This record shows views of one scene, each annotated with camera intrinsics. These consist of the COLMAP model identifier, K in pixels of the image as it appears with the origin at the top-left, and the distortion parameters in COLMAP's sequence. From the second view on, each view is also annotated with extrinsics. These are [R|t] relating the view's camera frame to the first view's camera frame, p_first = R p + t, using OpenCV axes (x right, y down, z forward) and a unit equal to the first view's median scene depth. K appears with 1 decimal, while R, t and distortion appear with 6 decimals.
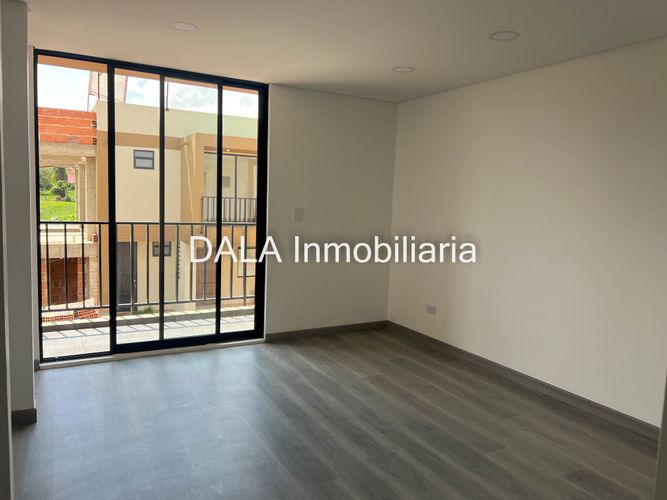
lens RADIAL K [[504.1, 0, 333.4], [0, 504.1, 248.9], [0, 0, 1]] dist [0.026034, -0.028735]
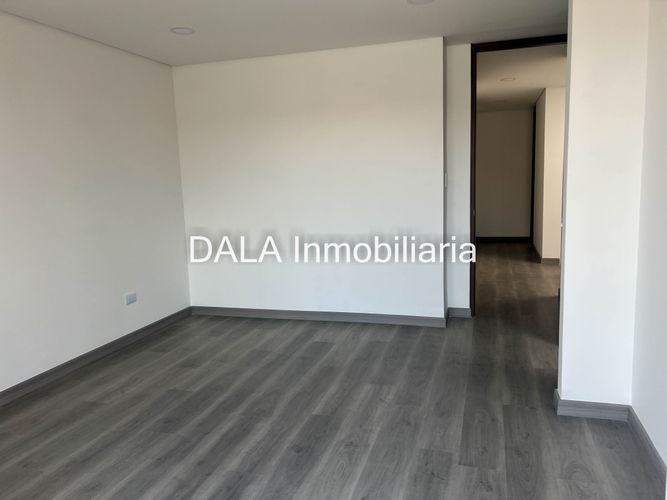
lens RADIAL K [[504.1, 0, 333.7], [0, 504.1, 249.5], [0, 0, 1]] dist [0.026034, -0.028735]
pose [[-0.697646, -0.117508, 0.706740, -0.640733], [0.081668, 0.966984, 0.241396, -0.148354], [-0.711772, 0.226127, -0.665016, 1.330497]]
